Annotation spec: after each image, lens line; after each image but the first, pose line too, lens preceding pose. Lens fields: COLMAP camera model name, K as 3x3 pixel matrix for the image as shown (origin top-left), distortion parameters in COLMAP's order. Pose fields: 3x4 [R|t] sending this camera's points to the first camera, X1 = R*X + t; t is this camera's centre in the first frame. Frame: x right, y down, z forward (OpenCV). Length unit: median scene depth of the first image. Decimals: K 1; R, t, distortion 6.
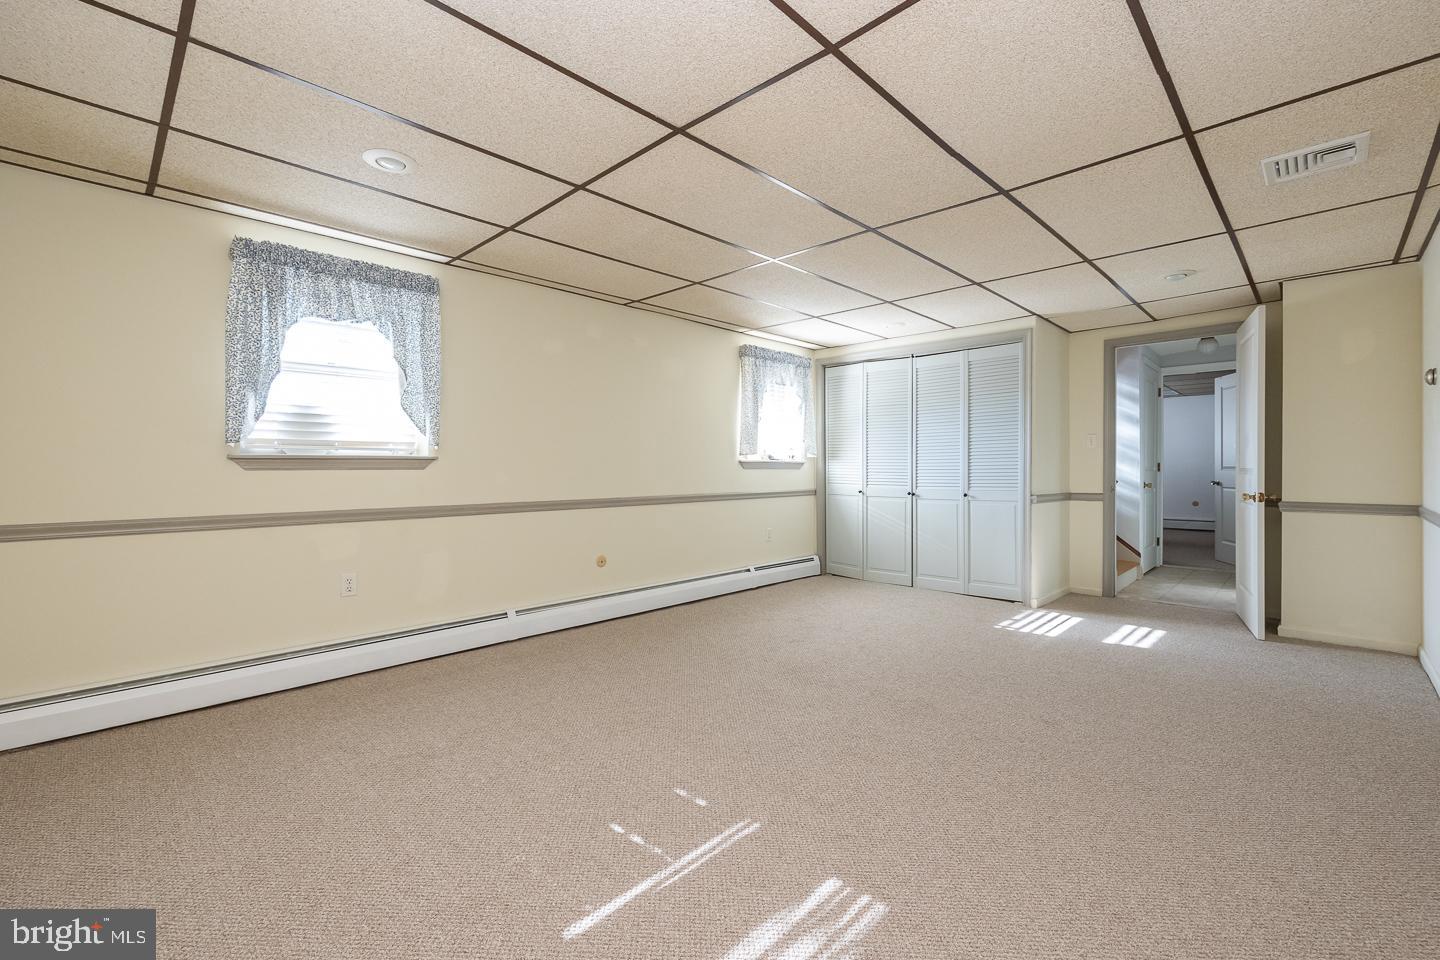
lens RADIAL K [[589.3, 0, 720.7], [0, 589.3, 471.0], [0, 0, 1]] dist [-0.004978, 0.000044]
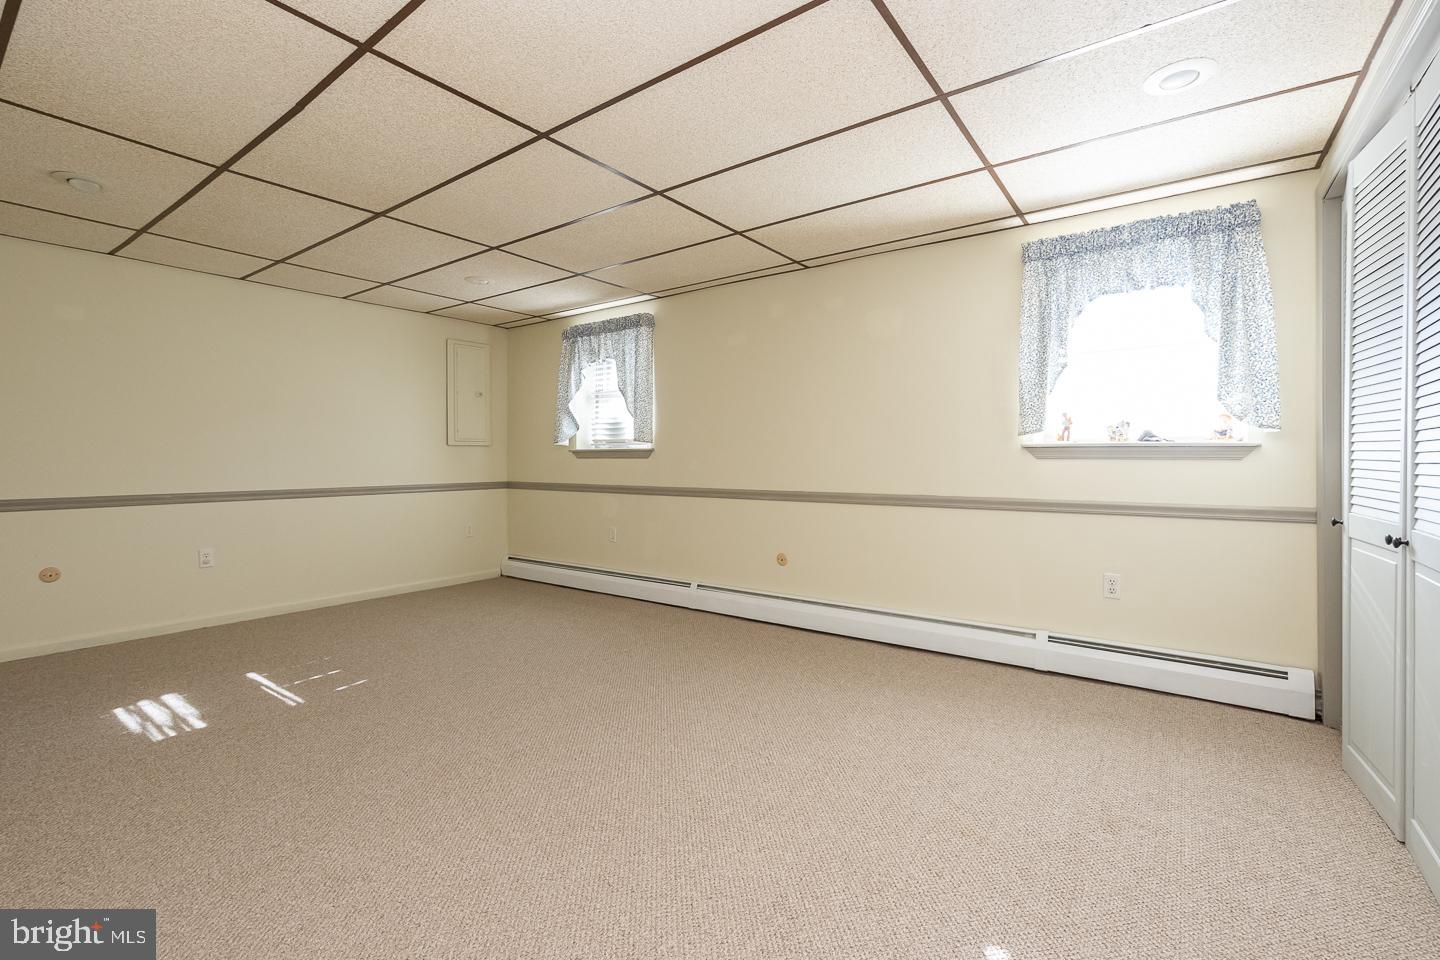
lens RADIAL K [[589.3, 0, 682.4], [0, 589.3, 460.1], [0, 0, 1]] dist [-0.004978, 0.000044]
pose [[0.172954, 0.003136, -0.984925, 0.704667], [-0.006172, 0.999979, 0.002100, -0.001933], [0.984911, 0.005715, 0.172969, 0.723908]]
